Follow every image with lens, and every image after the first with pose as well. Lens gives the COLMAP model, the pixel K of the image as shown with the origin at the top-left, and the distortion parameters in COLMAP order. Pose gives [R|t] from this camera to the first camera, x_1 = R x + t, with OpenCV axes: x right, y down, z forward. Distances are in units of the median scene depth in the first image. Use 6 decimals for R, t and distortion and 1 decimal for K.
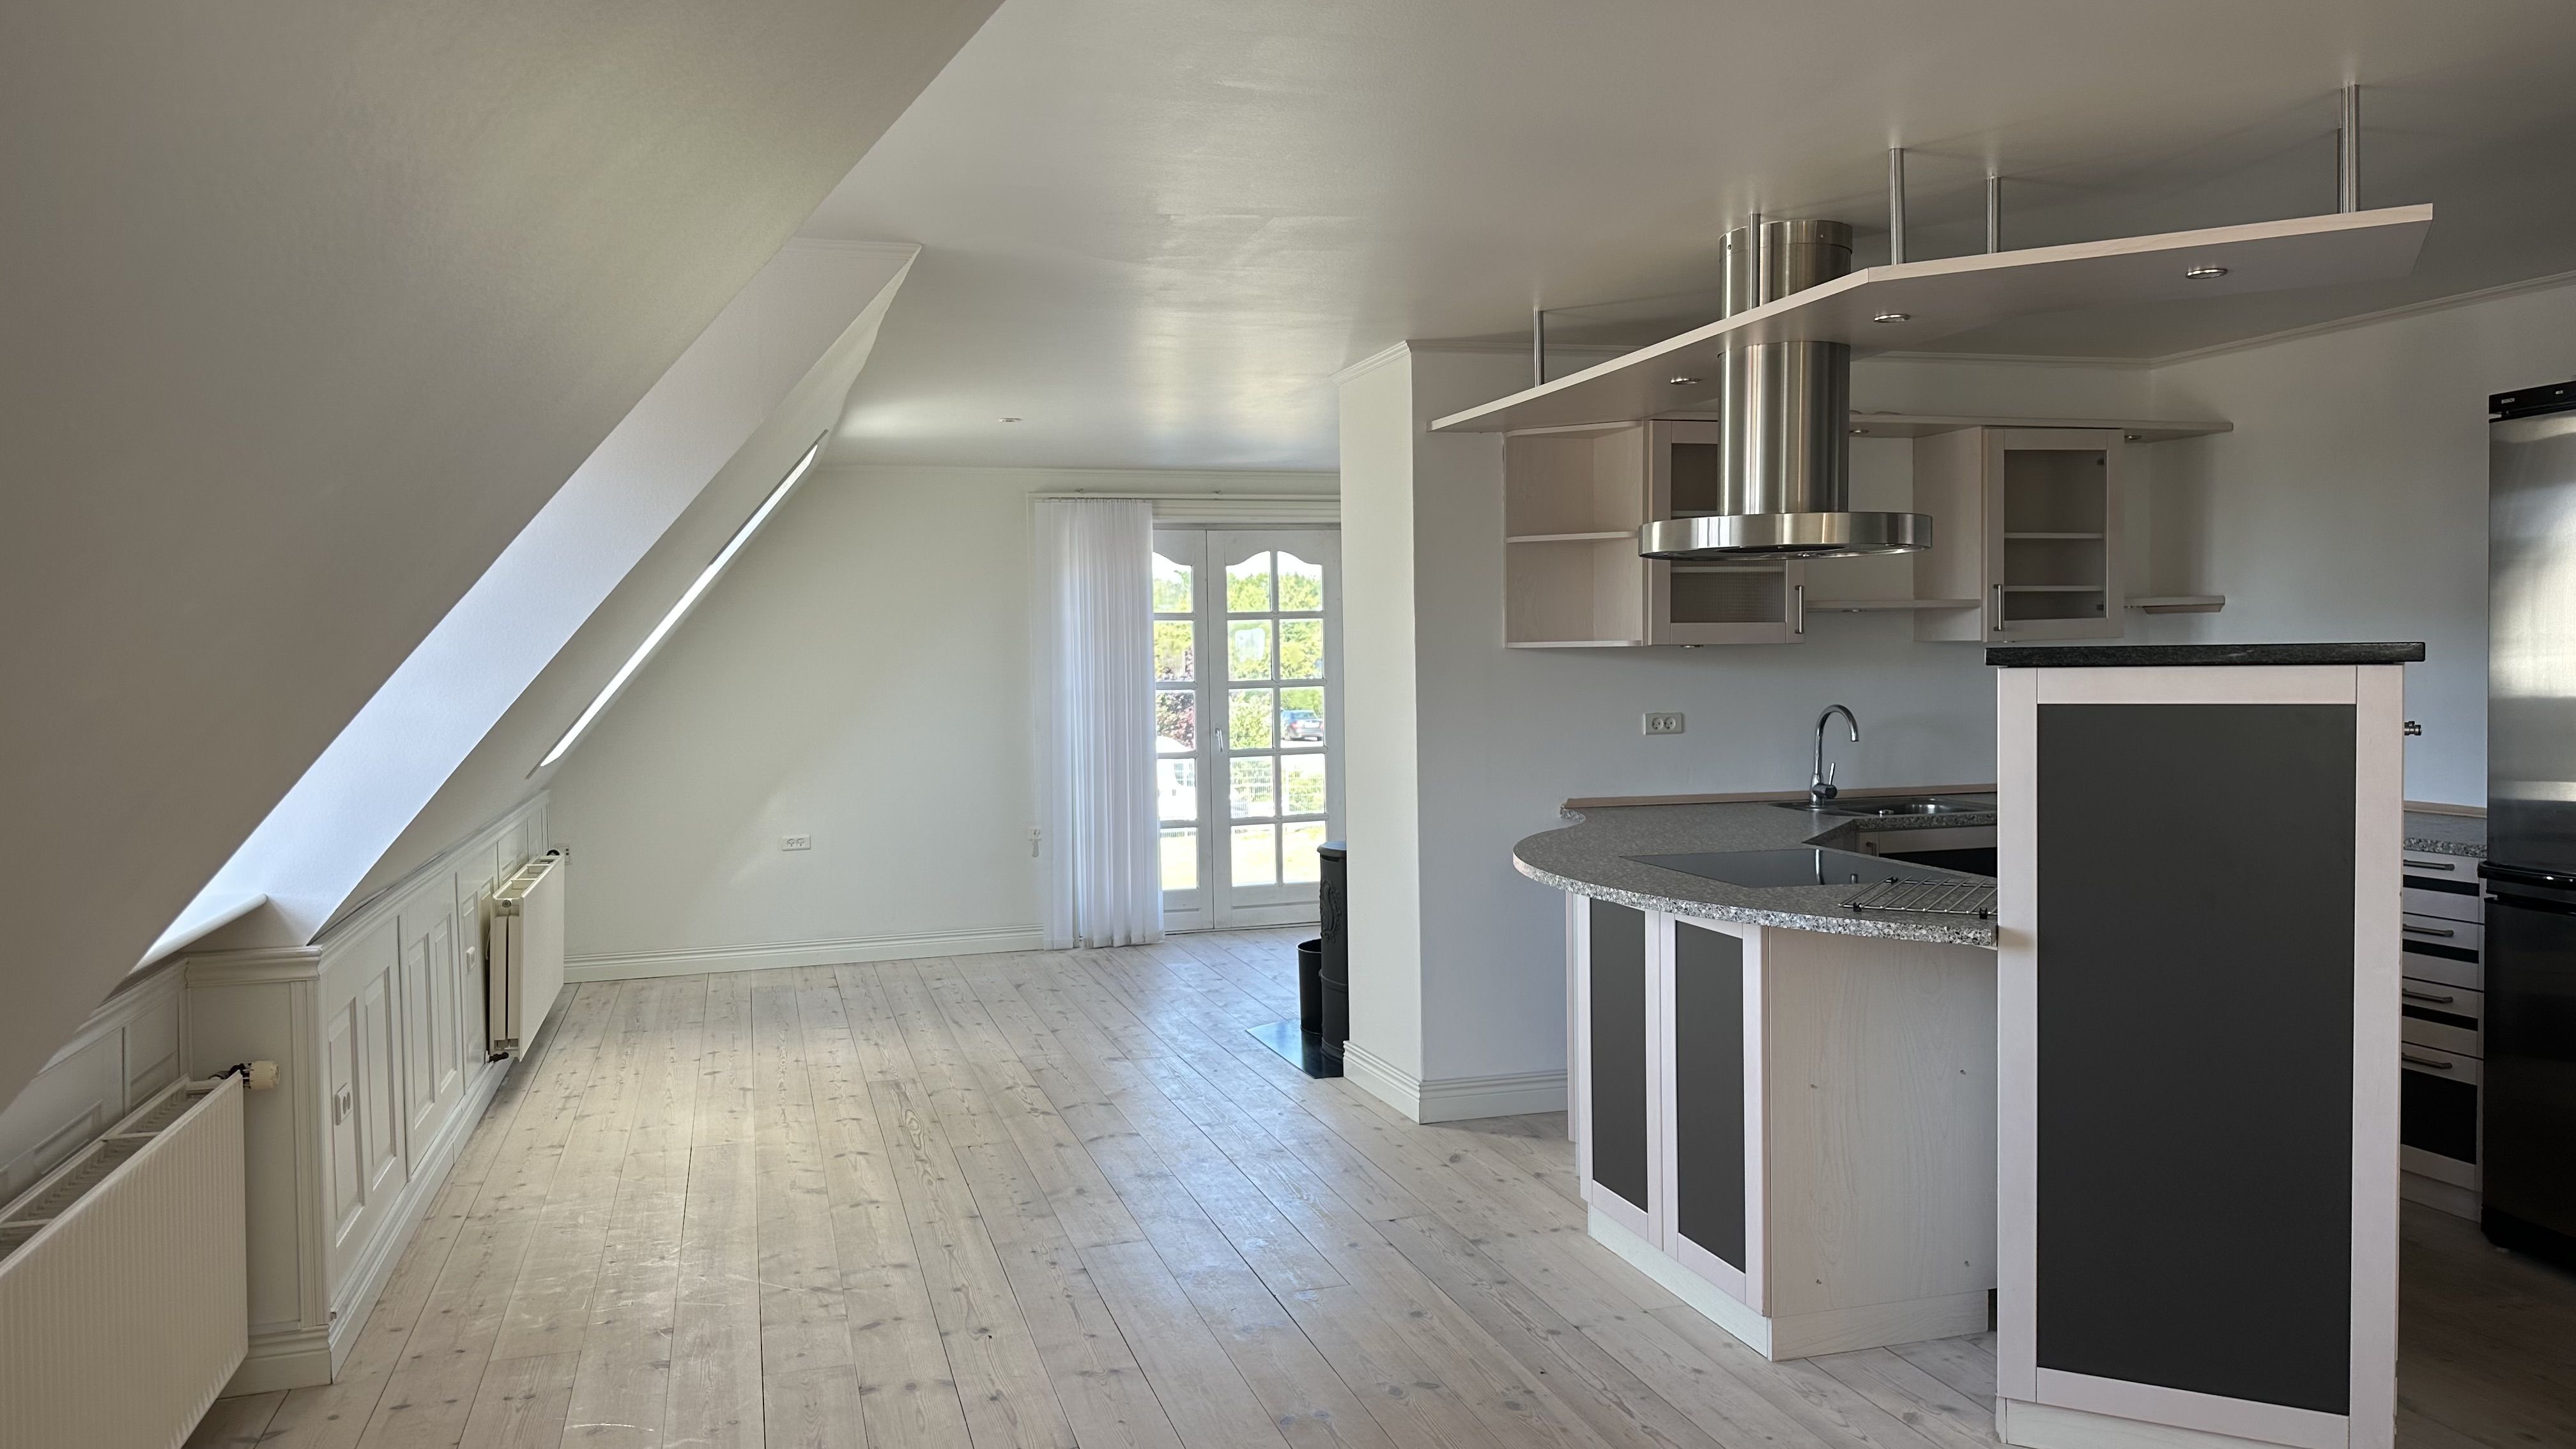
lens RADIAL K [[1827.4, 0, 1257.2], [0, 1827.4, 730.0], [0, 0, 1]] dist [0.041595, -0.056038]
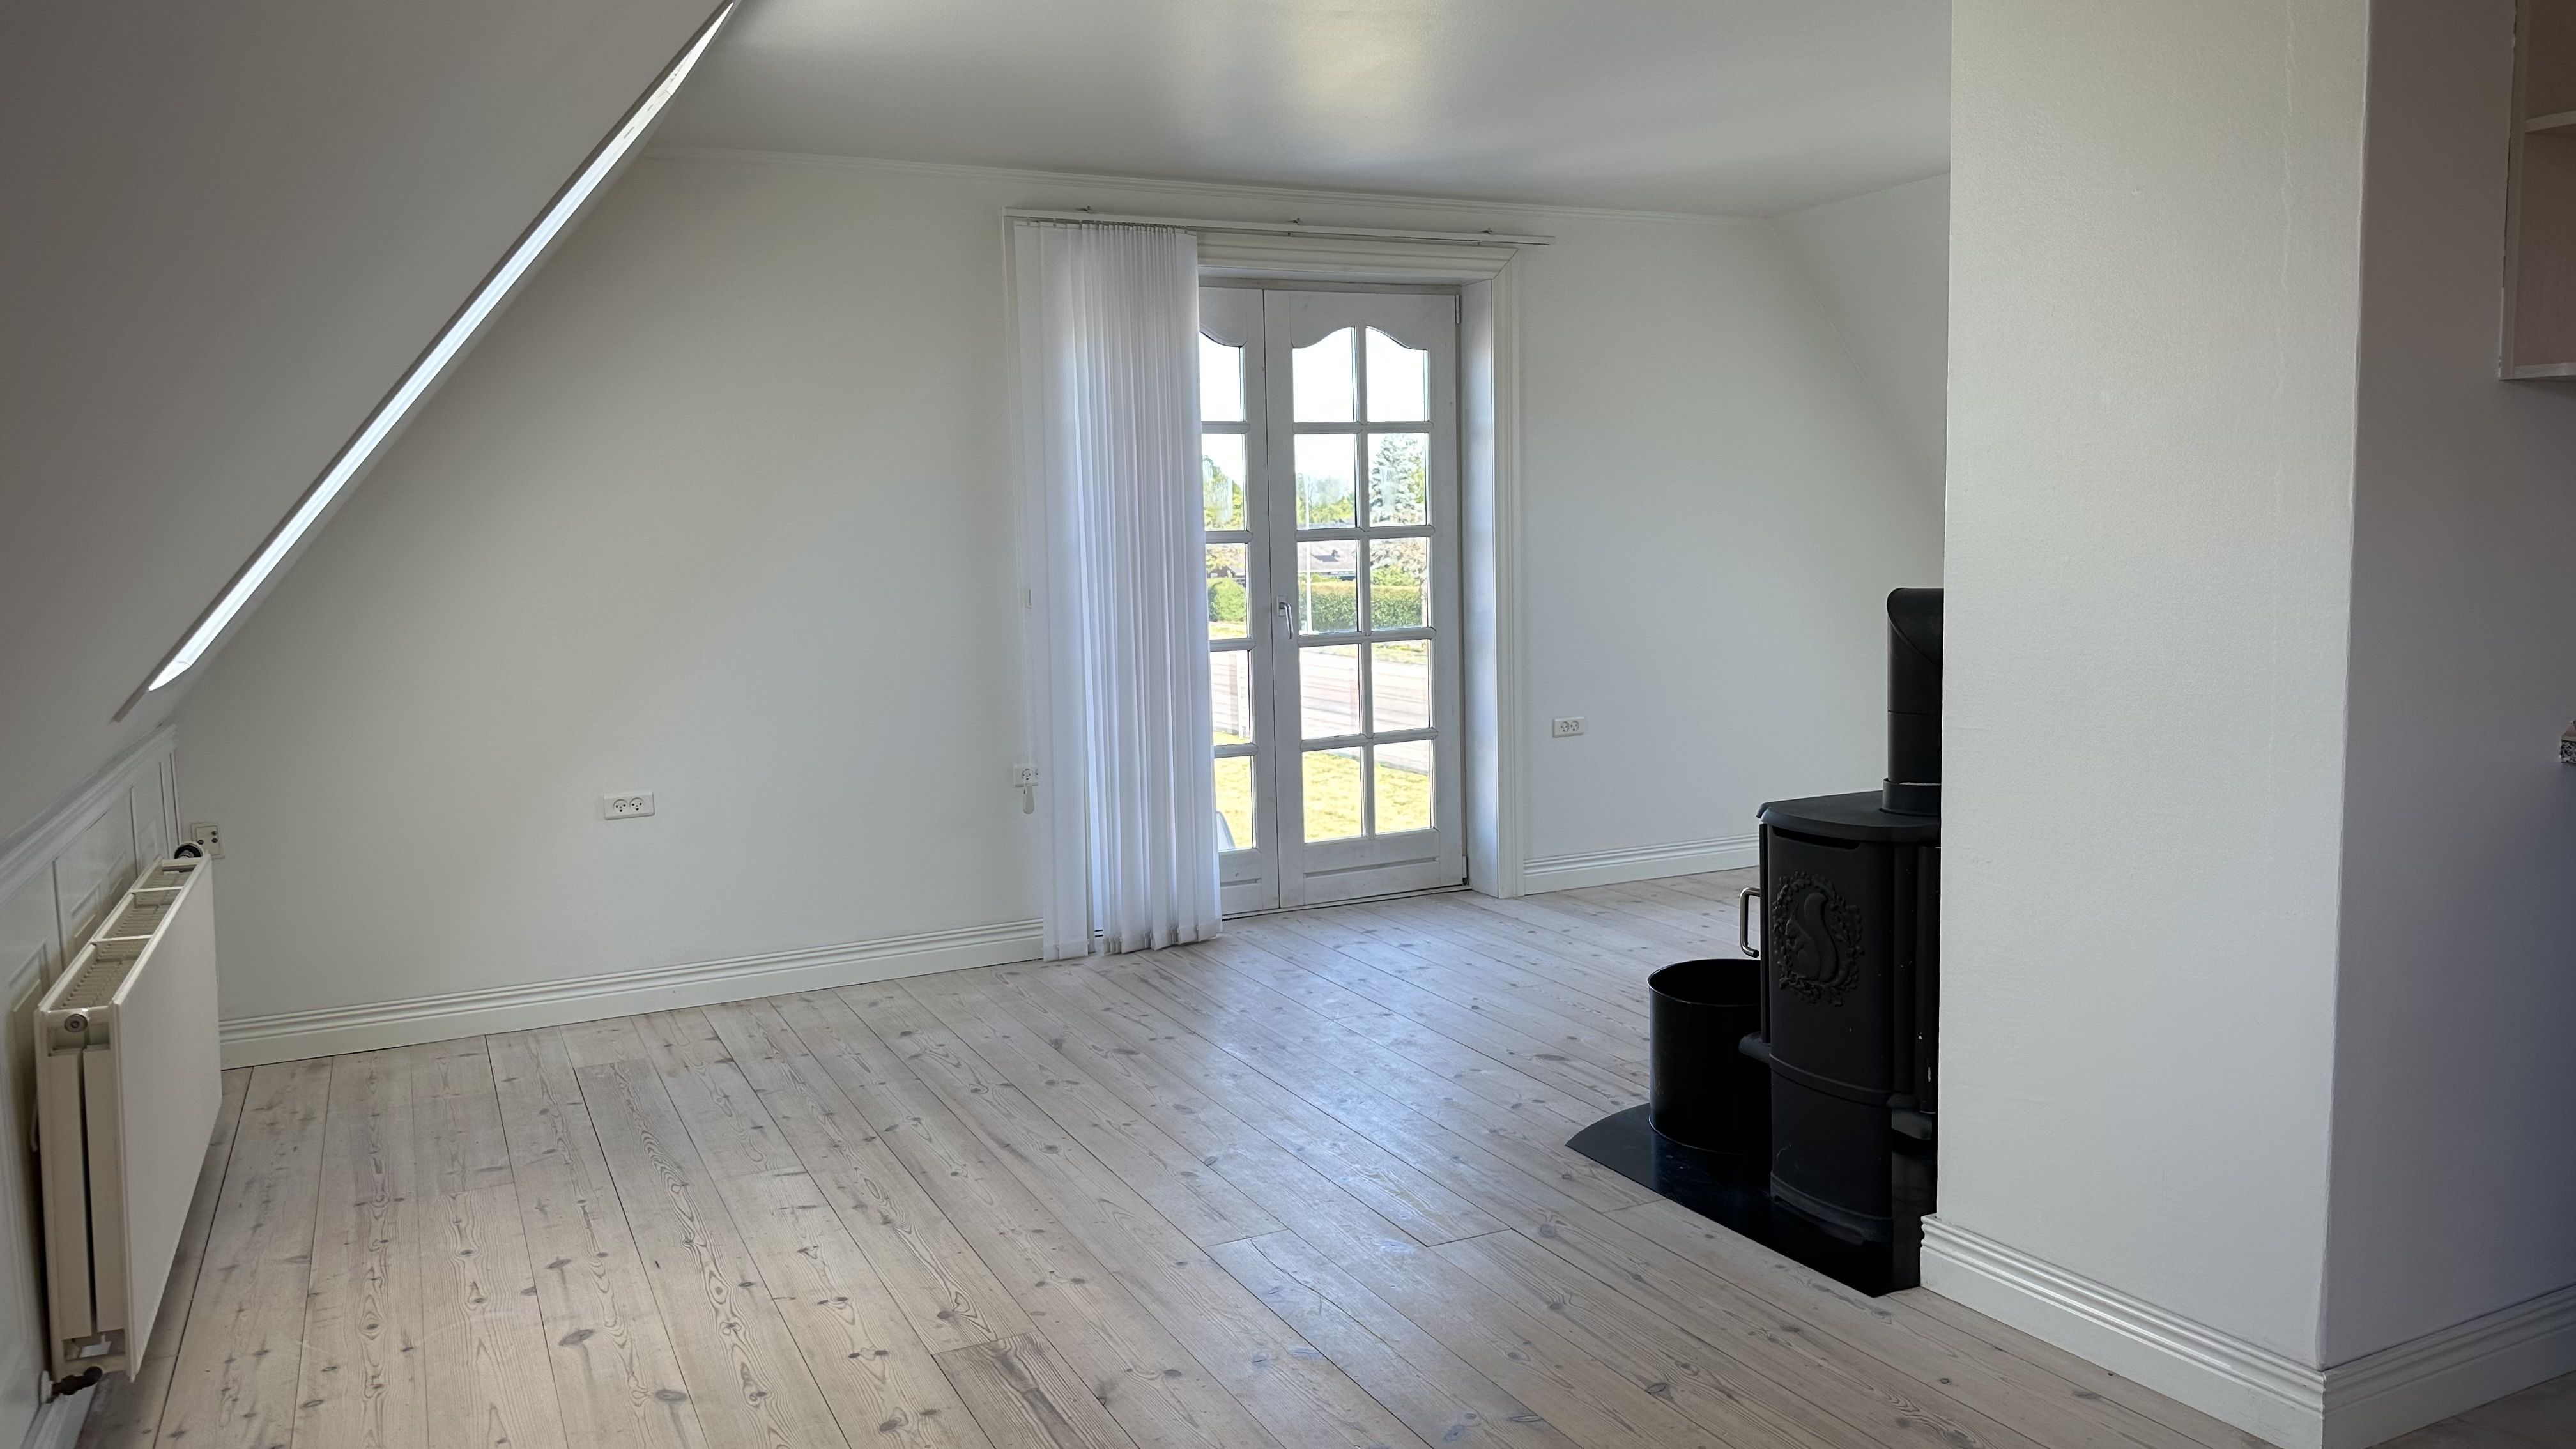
lens RADIAL K [[1827.4, 0, 1257.2], [0, 1827.4, 730.0], [0, 0, 1]] dist [0.041595, -0.056038]
pose [[0.986719, -0.027619, 0.160070, -0.204383], [0.017748, 0.997870, 0.062773, 0.005291], [-0.161463, -0.059098, 0.985108, 0.538670]]
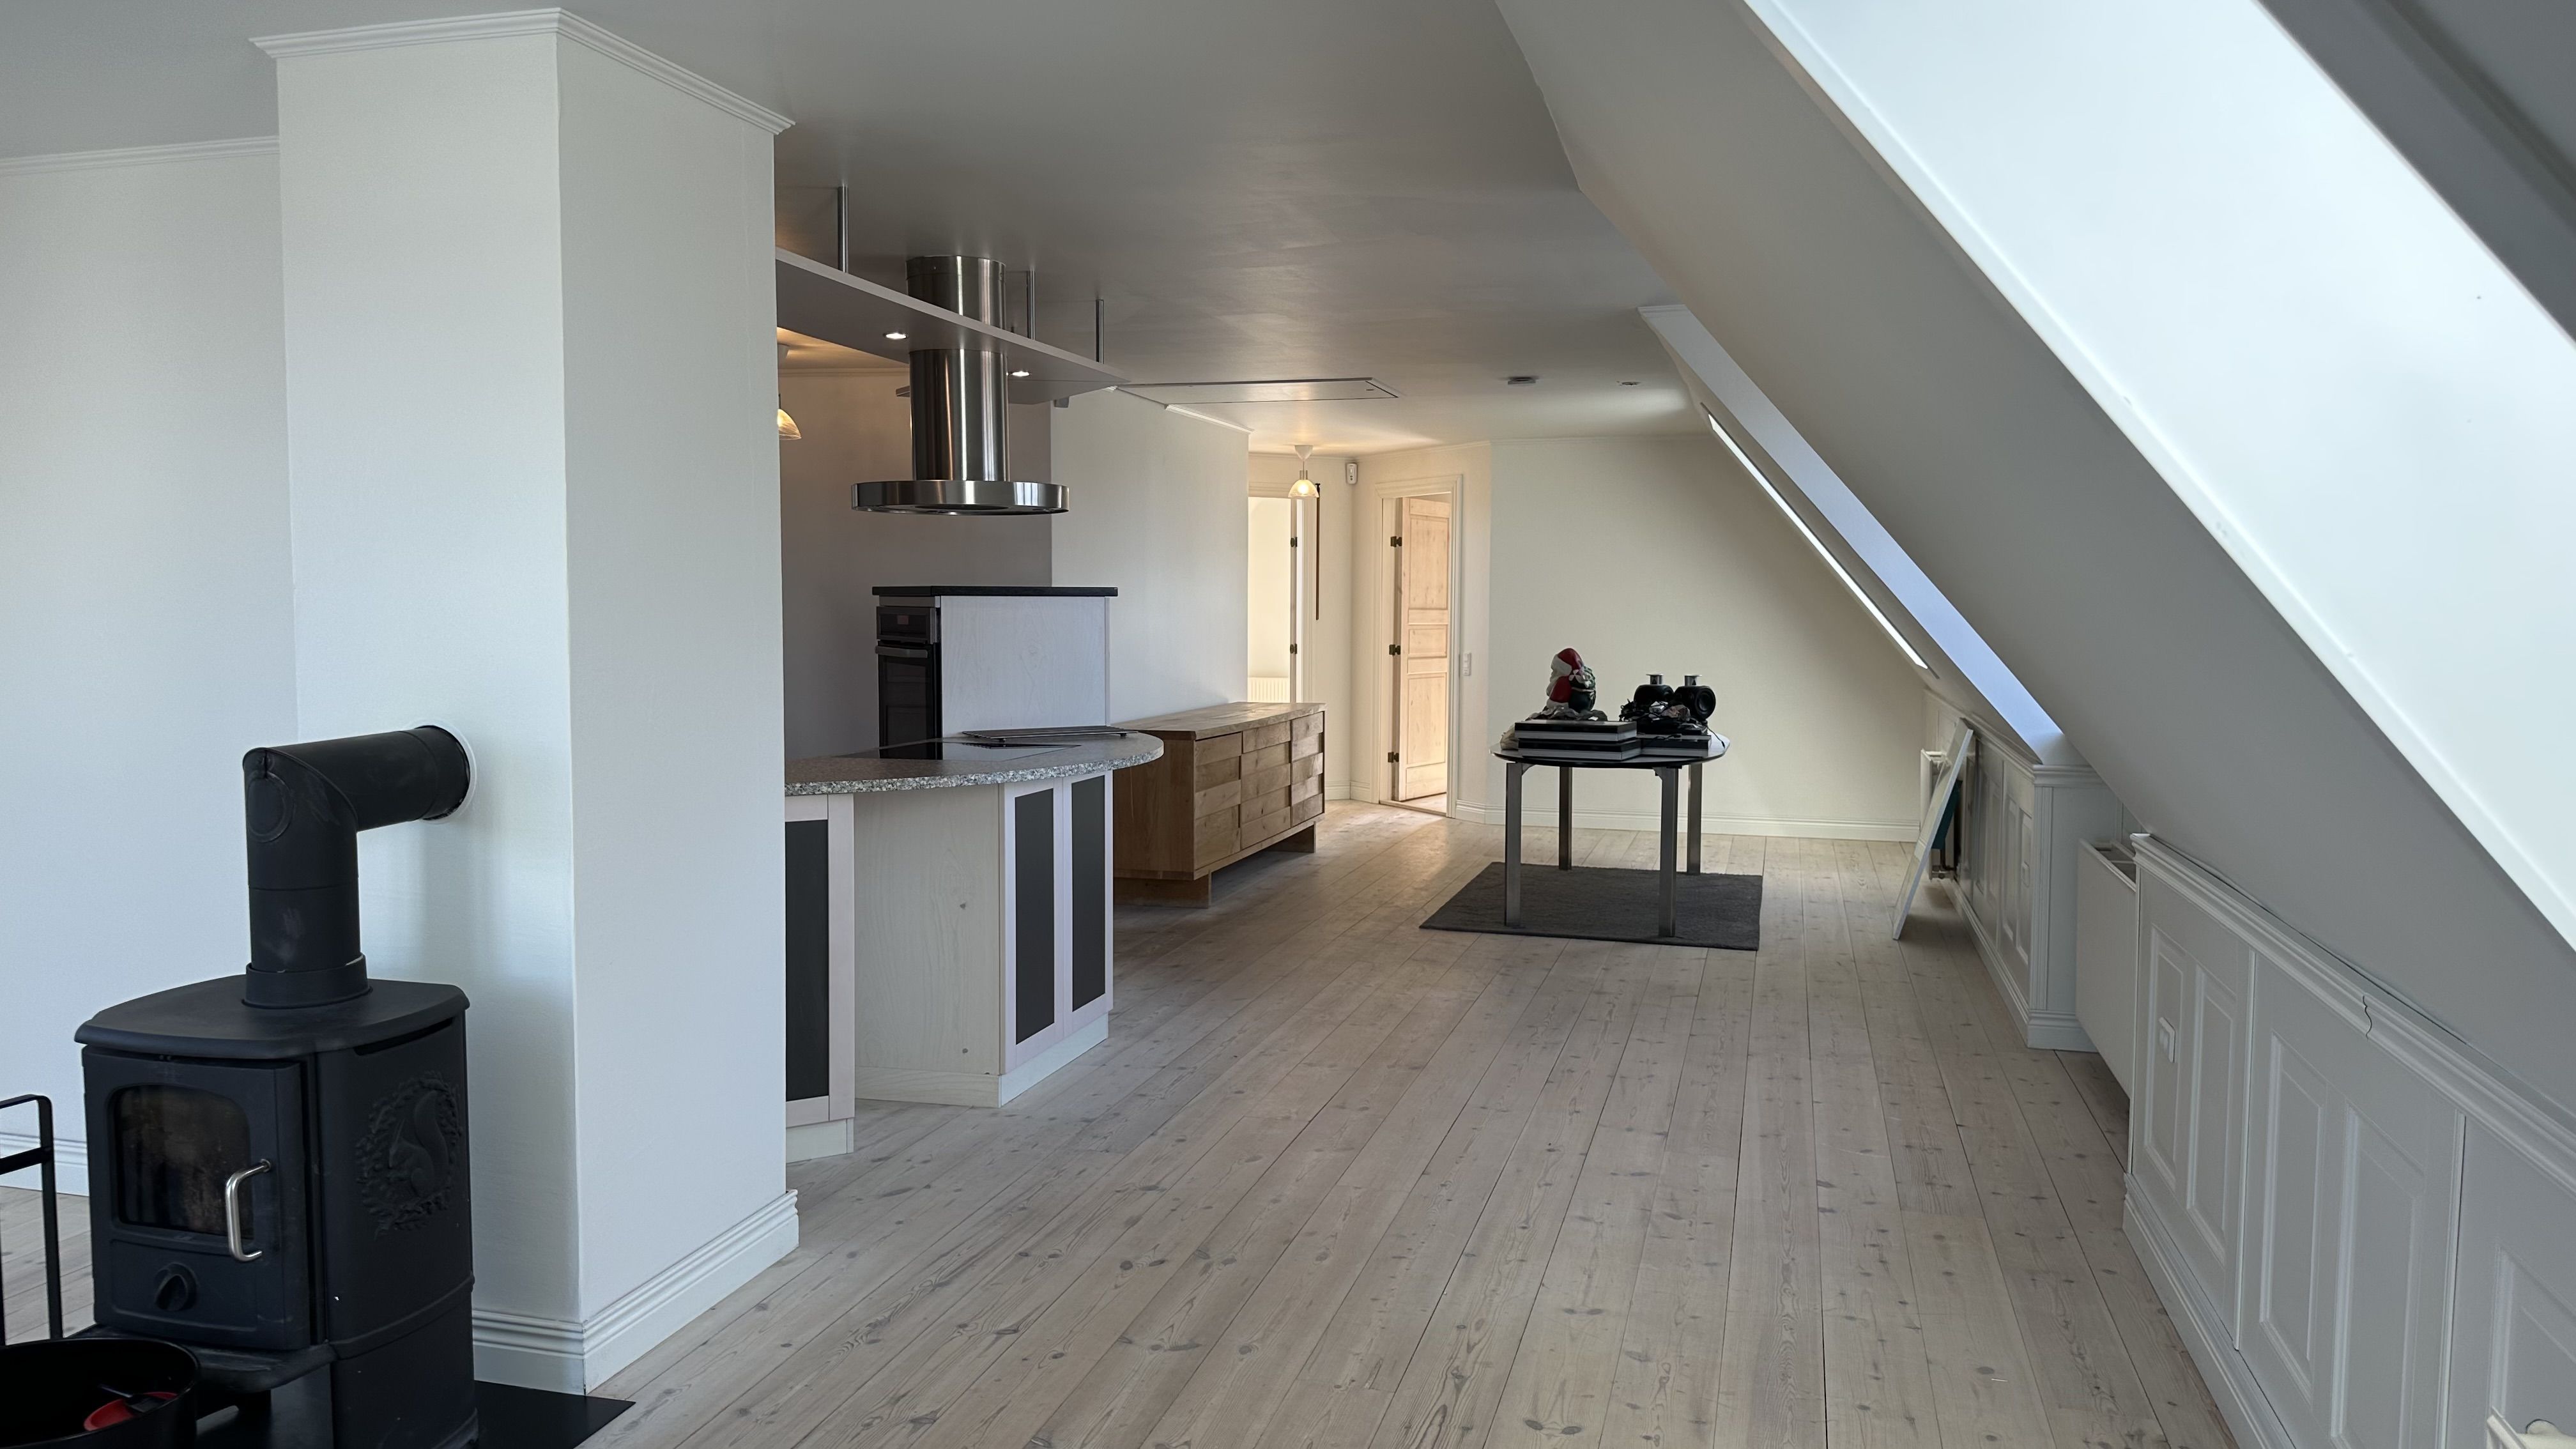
lens RADIAL K [[1827.4, 0, 1257.2], [0, 1827.4, 730.0], [0, 0, 1]] dist [0.041595, -0.056038]
pose [[-0.848016, -0.028580, 0.529199, -0.388956], [0.036204, 0.993088, 0.111648, -0.052376], [-0.528732, 0.113838, -0.841120, 1.324823]]
